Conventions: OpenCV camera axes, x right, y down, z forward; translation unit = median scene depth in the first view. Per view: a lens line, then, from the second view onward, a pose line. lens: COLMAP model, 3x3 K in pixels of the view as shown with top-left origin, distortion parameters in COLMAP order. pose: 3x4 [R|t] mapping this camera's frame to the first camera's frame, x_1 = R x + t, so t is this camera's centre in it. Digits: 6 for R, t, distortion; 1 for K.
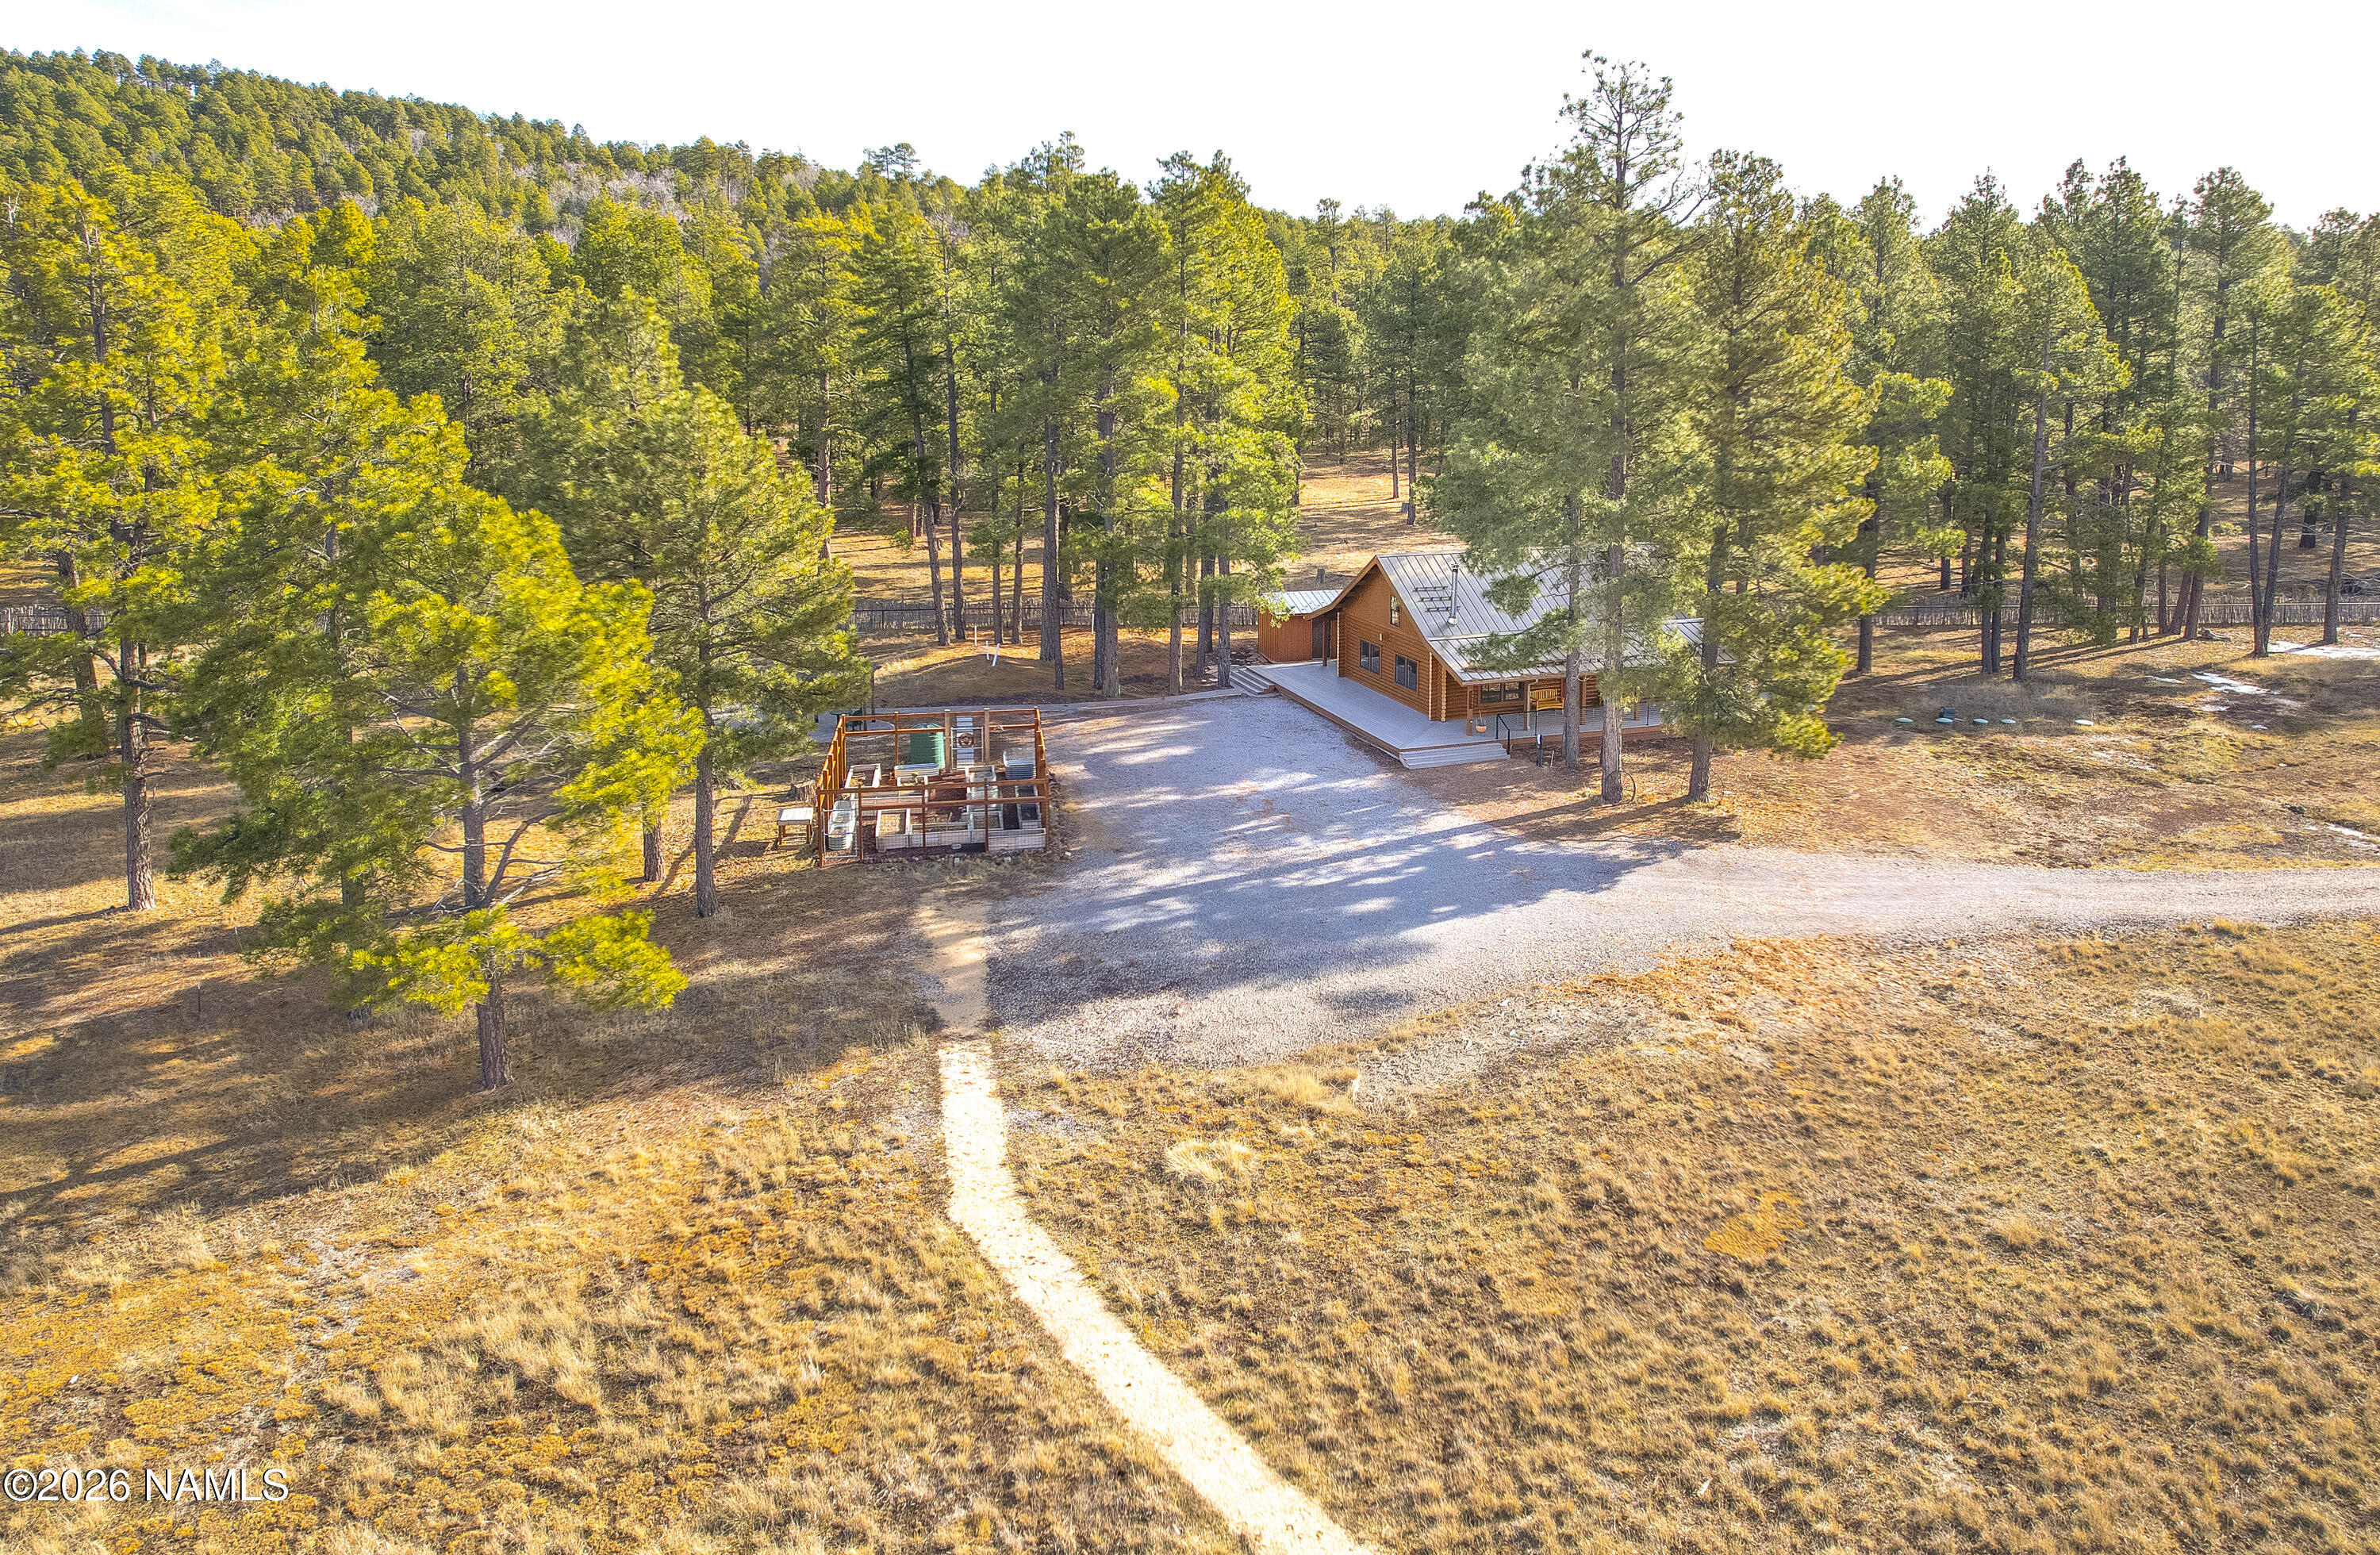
lens RADIAL K [[1705.1, 0, 1186.4], [0, 1705.1, 776.9], [0, 0, 1]] dist [-0.026527, -0.000705]
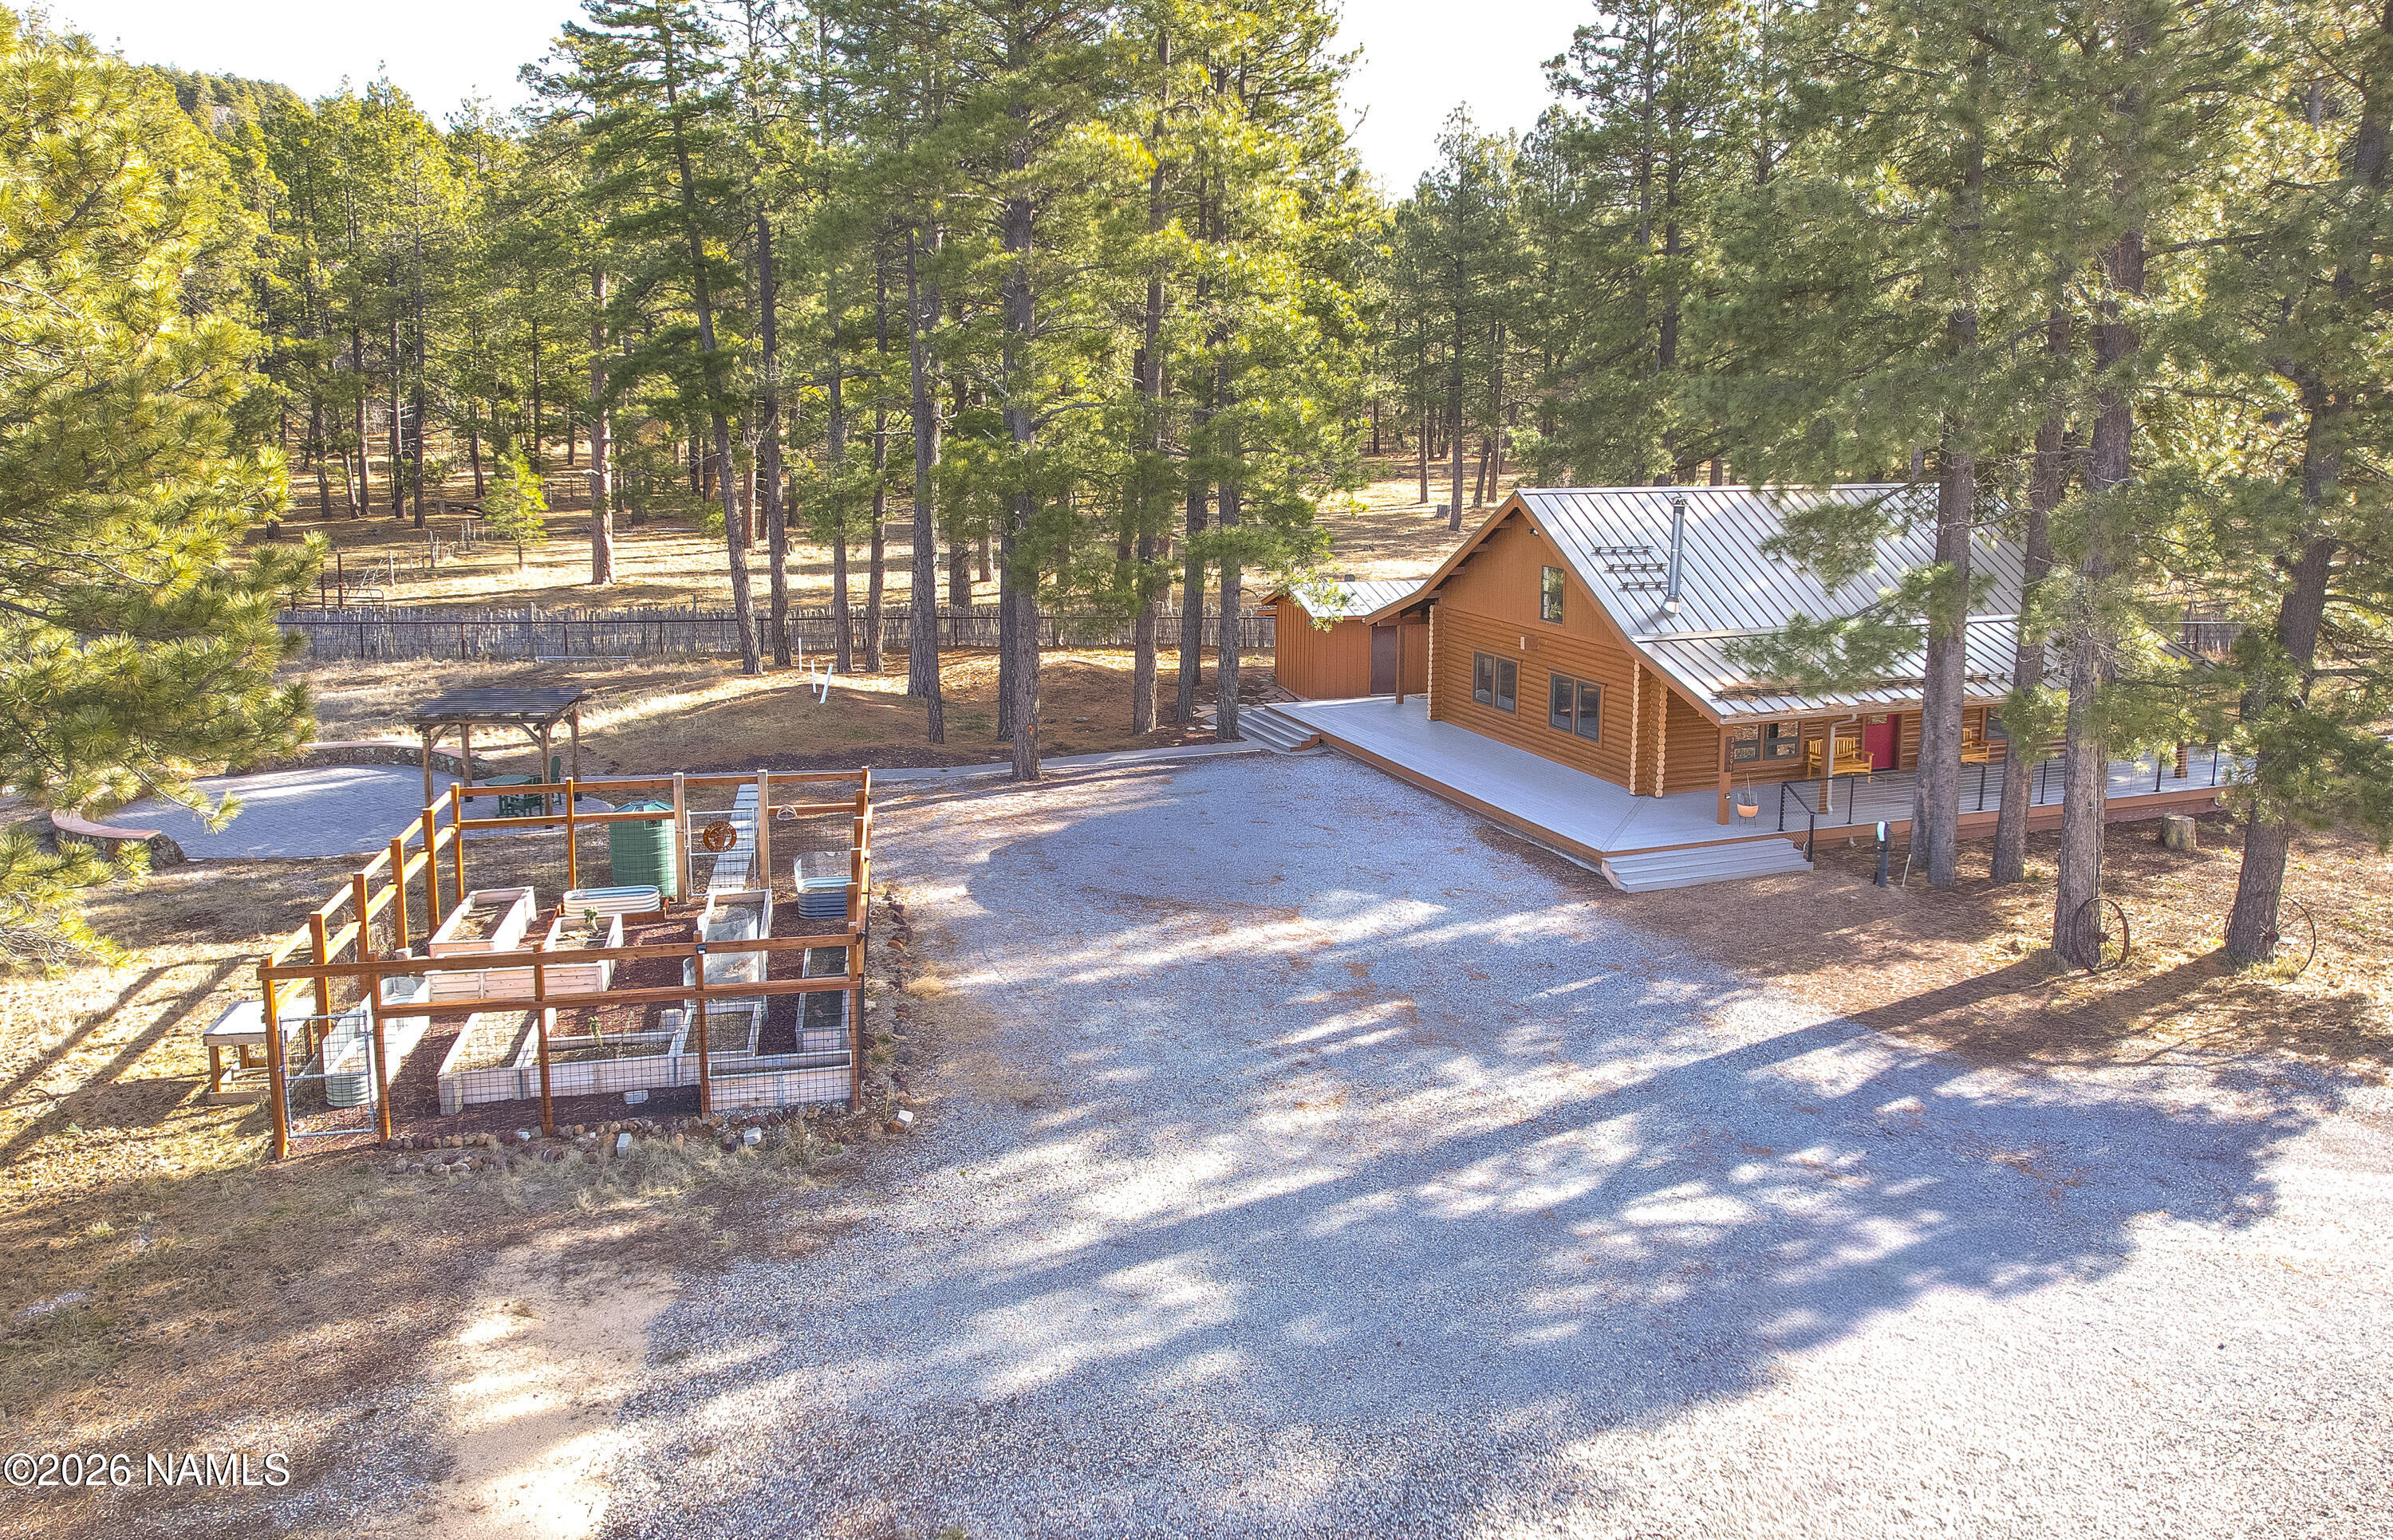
lens RADIAL K [[1910.7, 0, 1188.2], [0, 1910.7, 755.7], [0, 0, 1]] dist [-0.004877, -0.000618]
pose [[0.999556, -0.001444, 0.029750, -0.012986], [0.003205, 0.998239, -0.059228, -0.011917], [-0.029612, 0.059297, 0.997801, 0.452313]]
